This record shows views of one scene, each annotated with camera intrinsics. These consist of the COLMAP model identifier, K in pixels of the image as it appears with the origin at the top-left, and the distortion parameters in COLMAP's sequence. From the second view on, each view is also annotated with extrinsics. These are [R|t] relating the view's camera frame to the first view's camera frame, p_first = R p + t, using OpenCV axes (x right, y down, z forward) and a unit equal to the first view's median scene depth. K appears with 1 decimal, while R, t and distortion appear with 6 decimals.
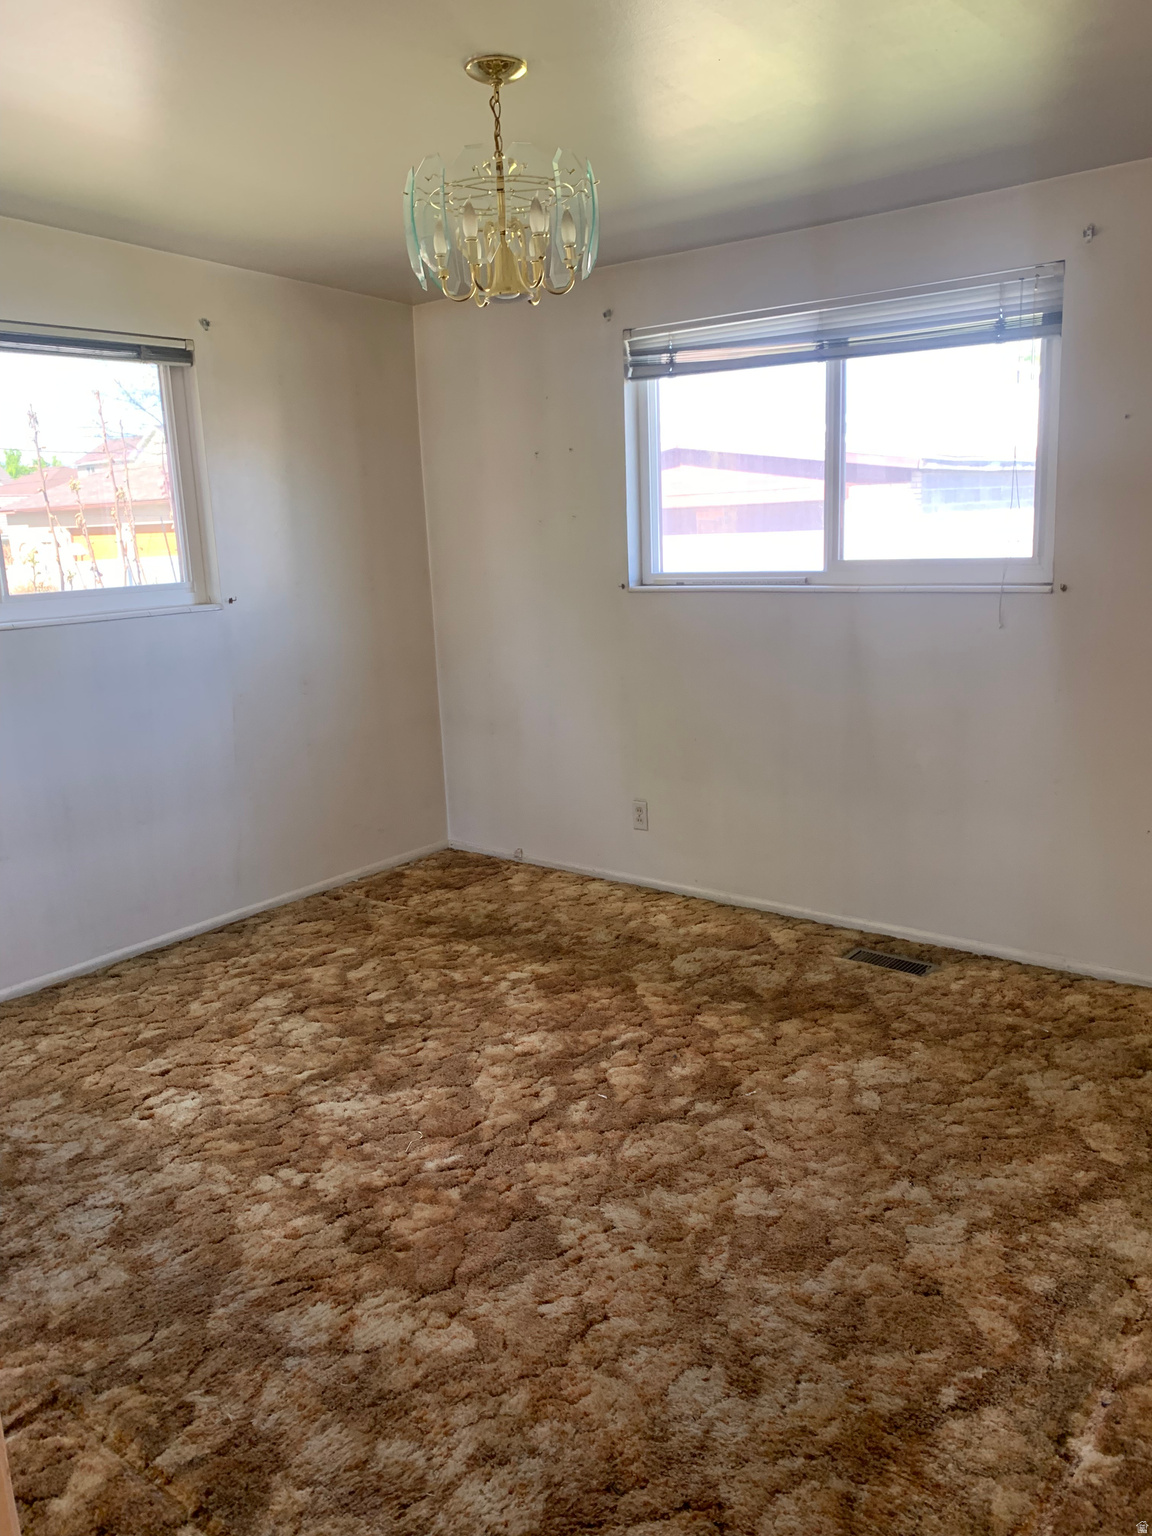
lens RADIAL K [[1158.3, 0, 576.0], [0, 1158.3, 768.0], [0, 0, 1]] dist [0.094433, -0.134311]
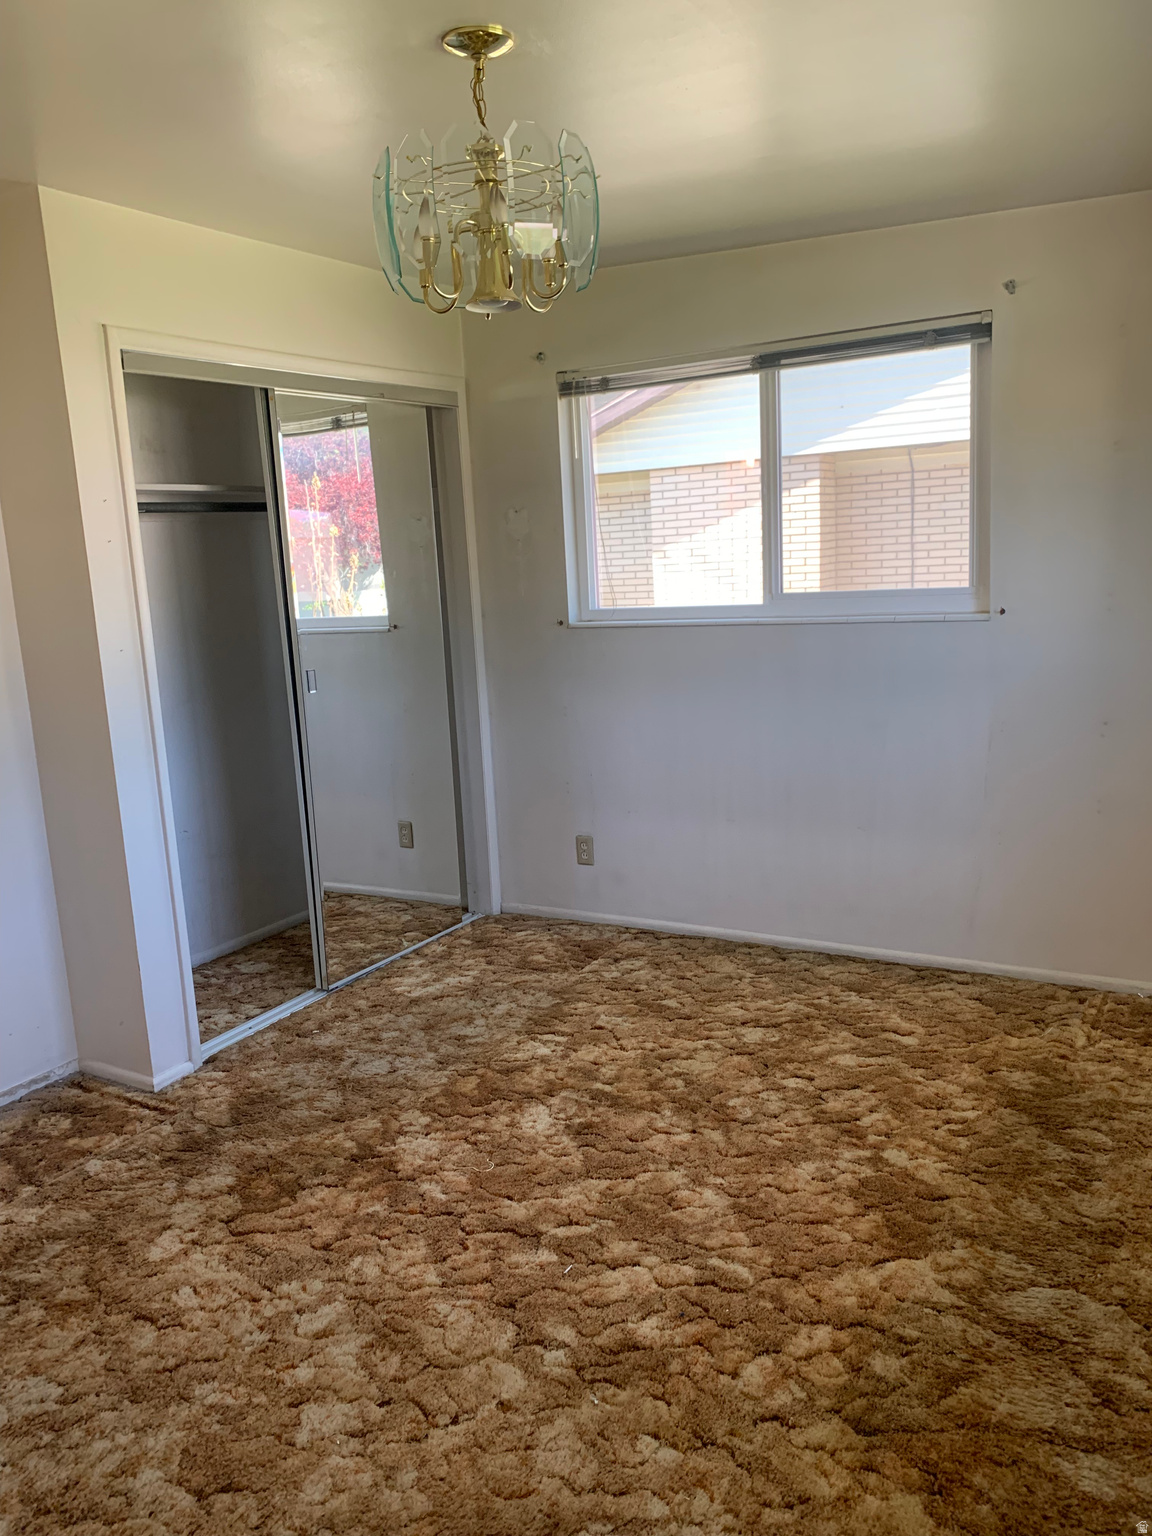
lens RADIAL K [[1157.0, 0, 576.0], [0, 1157.0, 768.0], [0, 0, 1]] dist [0.043831, -0.043969]
pose [[0.159115, 0.222311, -0.961904, 0.638573], [-0.166204, 0.966443, 0.195867, -0.189733], [0.973169, 0.128707, 0.190724, 0.707638]]
